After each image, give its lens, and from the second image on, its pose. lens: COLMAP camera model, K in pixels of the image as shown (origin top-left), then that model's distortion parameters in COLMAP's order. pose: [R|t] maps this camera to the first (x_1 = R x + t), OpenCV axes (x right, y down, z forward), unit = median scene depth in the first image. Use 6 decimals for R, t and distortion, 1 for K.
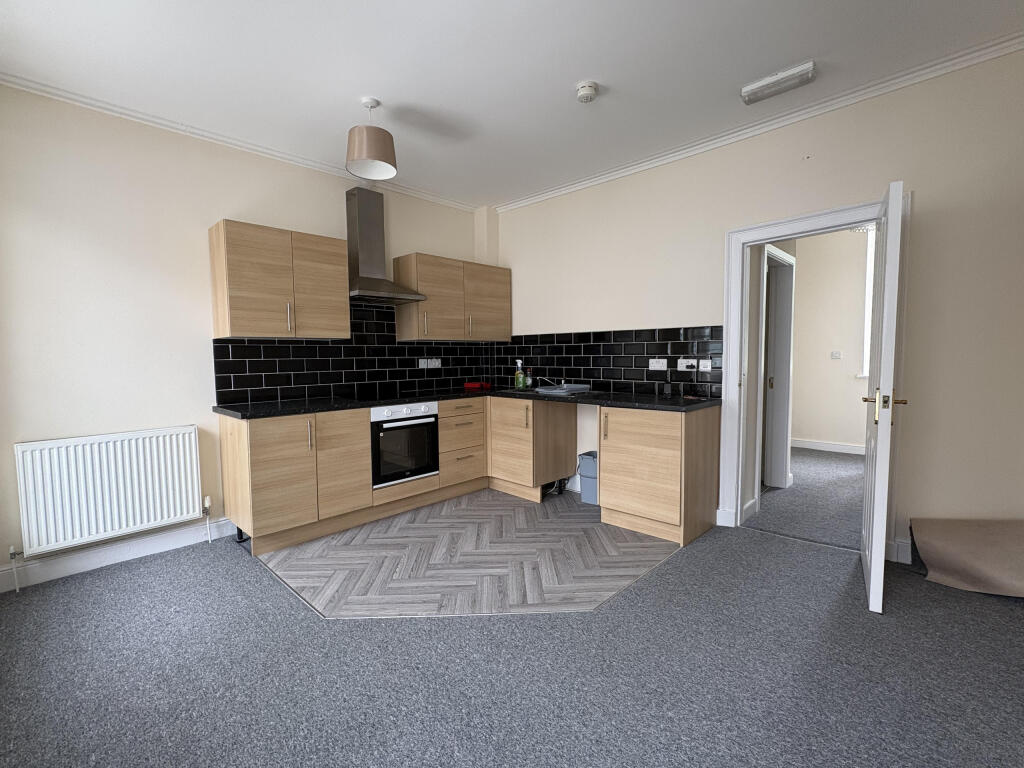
lens RADIAL K [[470.8, 0, 511.4], [0, 470.8, 383.7], [0, 0, 1]] dist [0.002336, -0.000885]
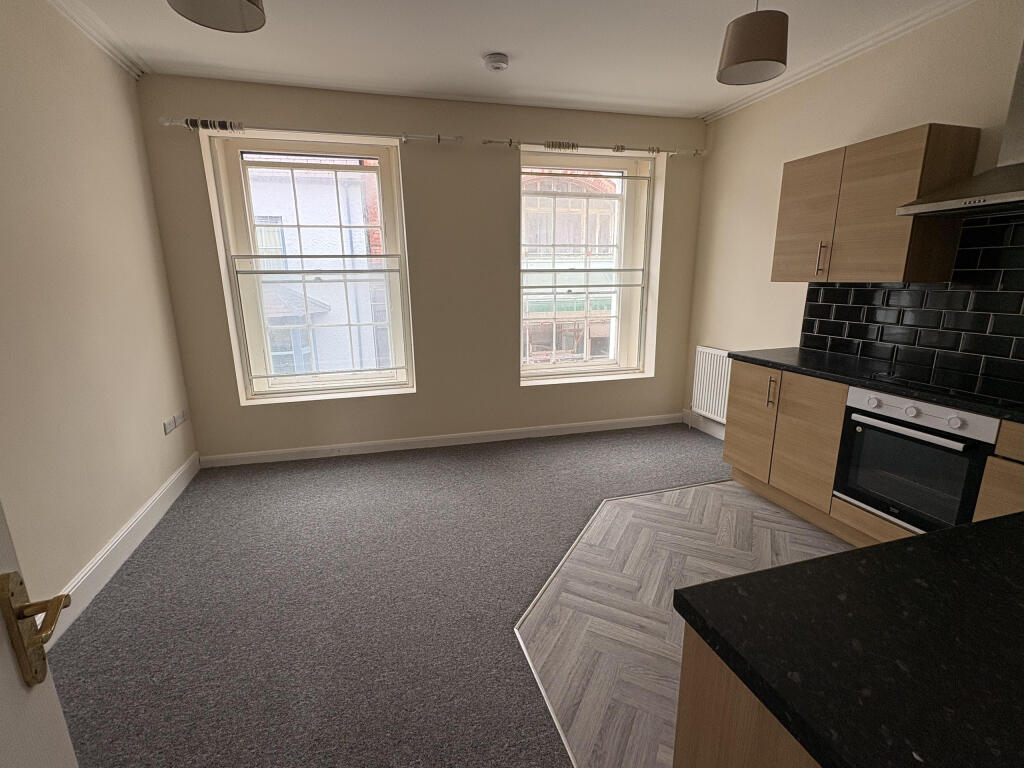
lens RADIAL K [[470.8, 0, 508.5], [0, 470.8, 380.2], [0, 0, 1]] dist [0.002336, -0.000885]
pose [[-0.493738, 0.206351, -0.844773, 0.612719], [-0.039311, 0.965149, 0.258731, -0.133336], [0.868722, 0.160955, -0.468419, 0.995131]]
